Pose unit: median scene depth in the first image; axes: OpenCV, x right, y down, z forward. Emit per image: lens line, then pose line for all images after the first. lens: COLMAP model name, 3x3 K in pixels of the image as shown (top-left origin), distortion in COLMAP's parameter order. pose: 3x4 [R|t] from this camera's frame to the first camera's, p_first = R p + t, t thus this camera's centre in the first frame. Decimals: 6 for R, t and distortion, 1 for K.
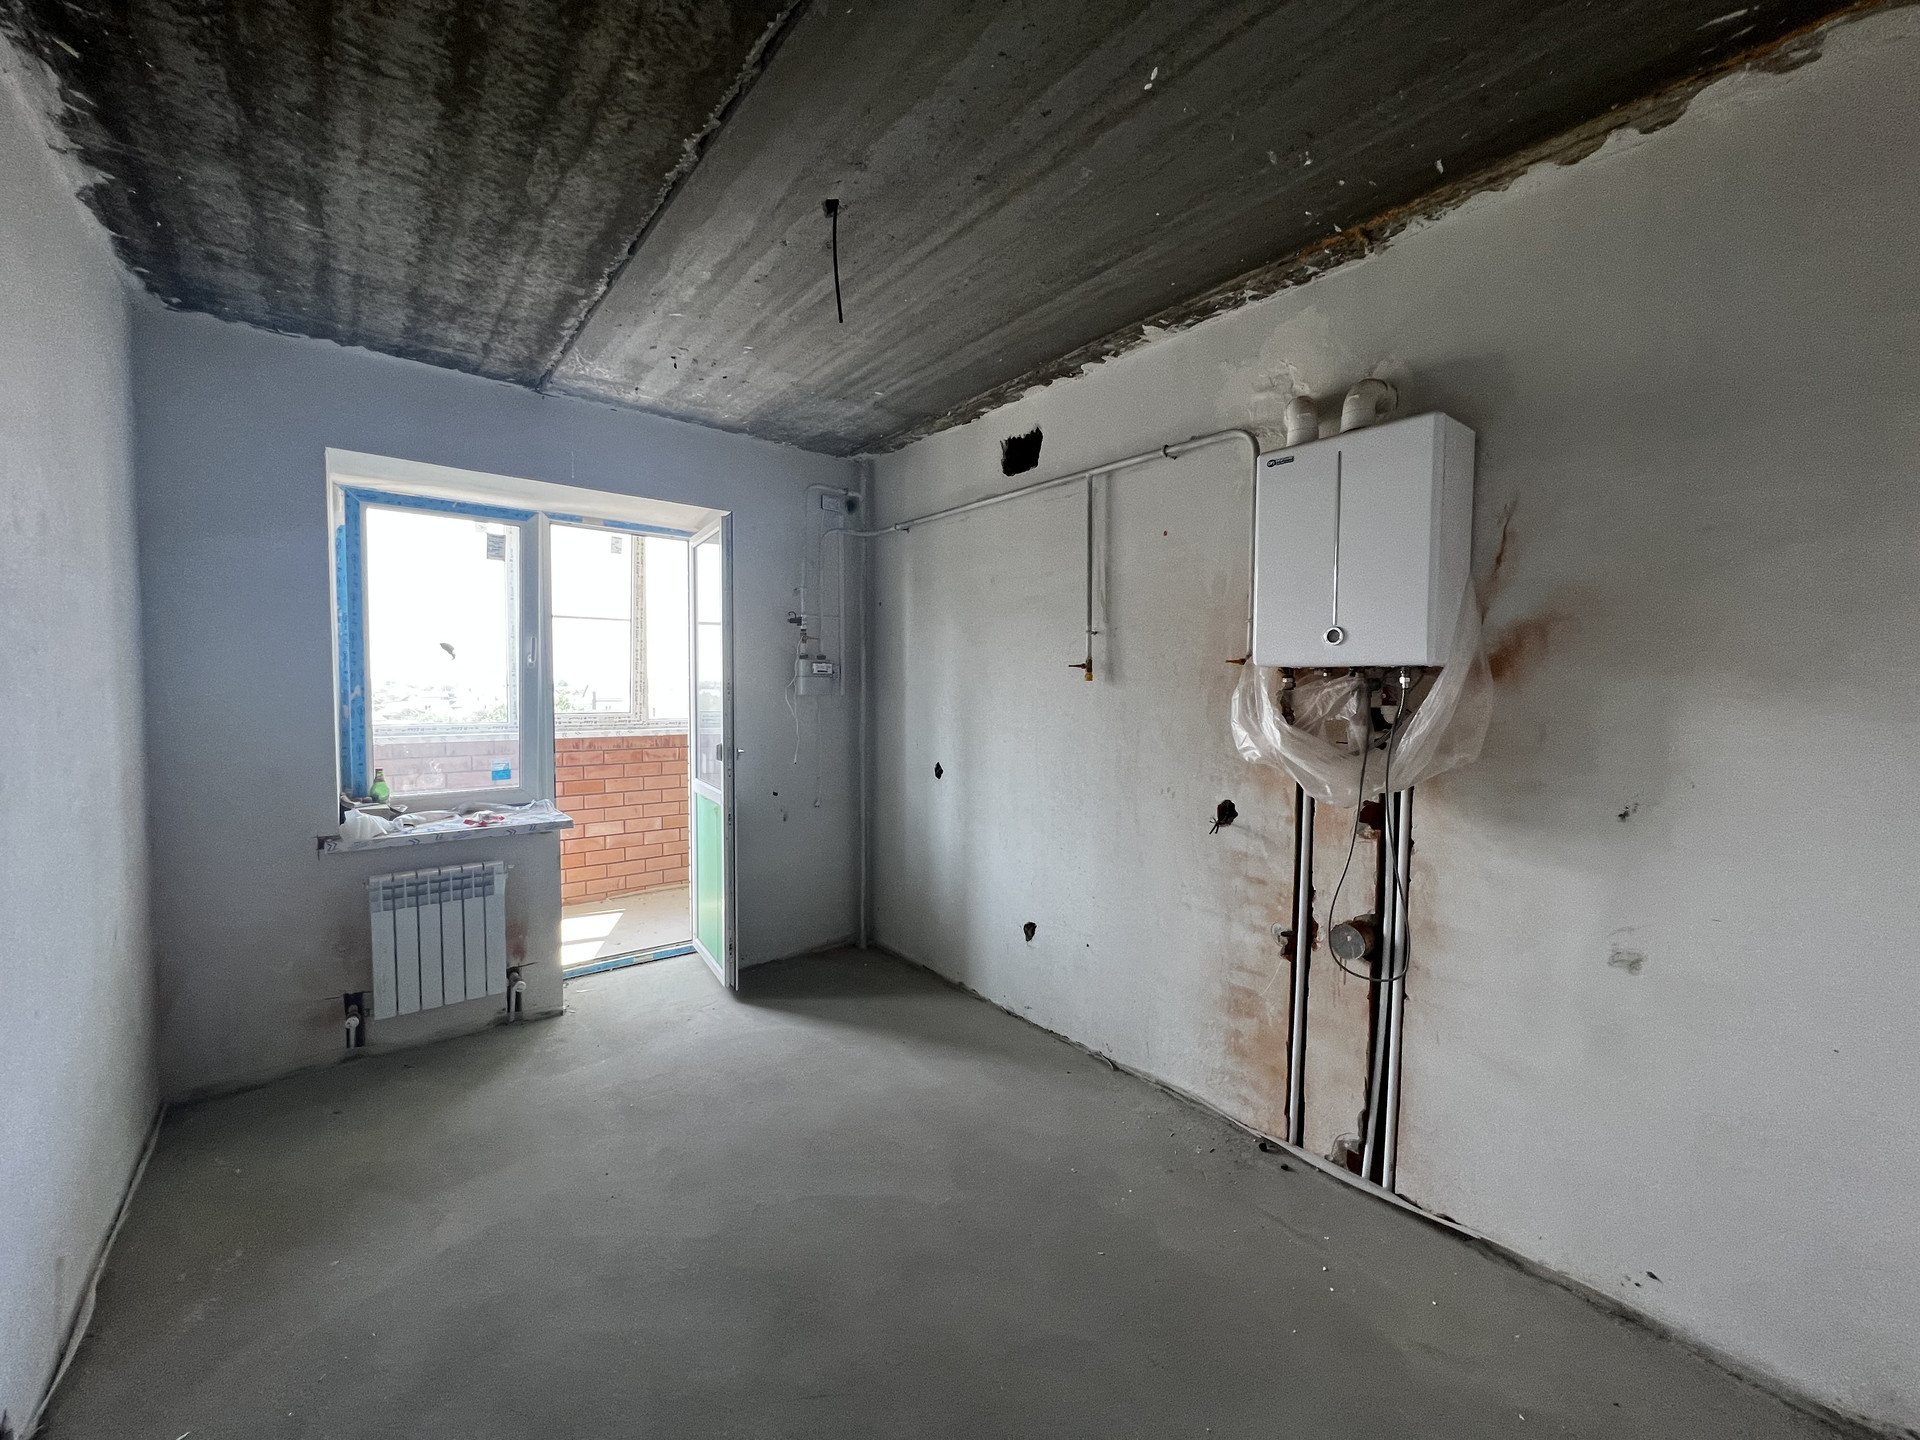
lens RADIAL K [[760.2, 0, 960.0], [0, 760.2, 720.0], [0, 0, 1]] dist [-0.001327, 0.000401]
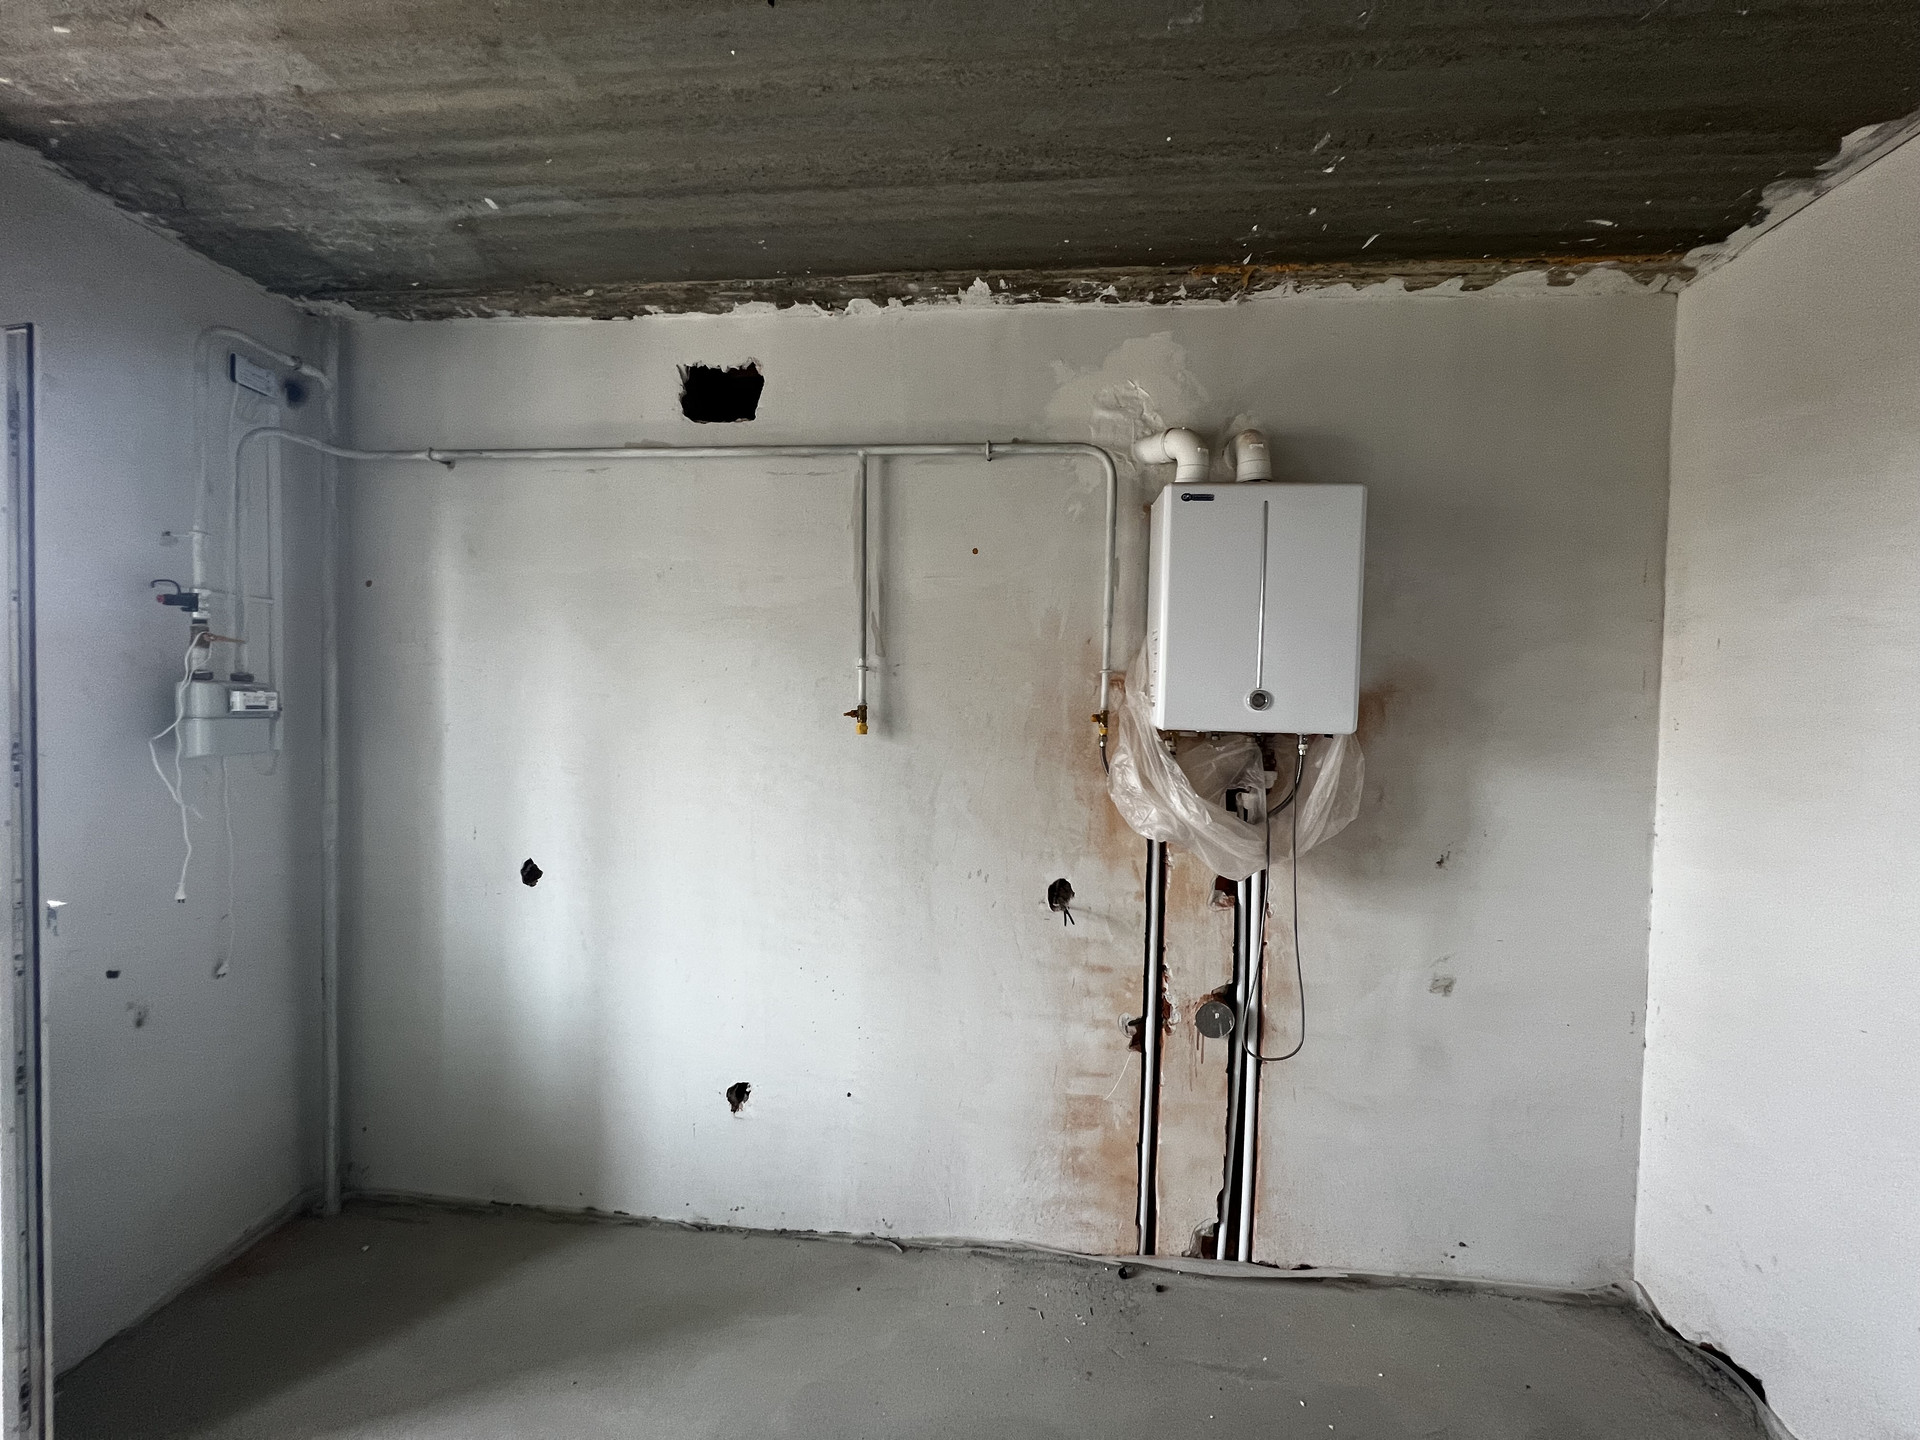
lens RADIAL K [[760.2, 0, 960.0], [0, 760.2, 720.0], [0, 0, 1]] dist [-0.001327, 0.000401]
pose [[0.696814, -0.010592, 0.717174, -0.324997], [0.016552, 0.999862, -0.001314, -0.070967], [-0.717061, 0.012786, 0.696893, 0.479088]]
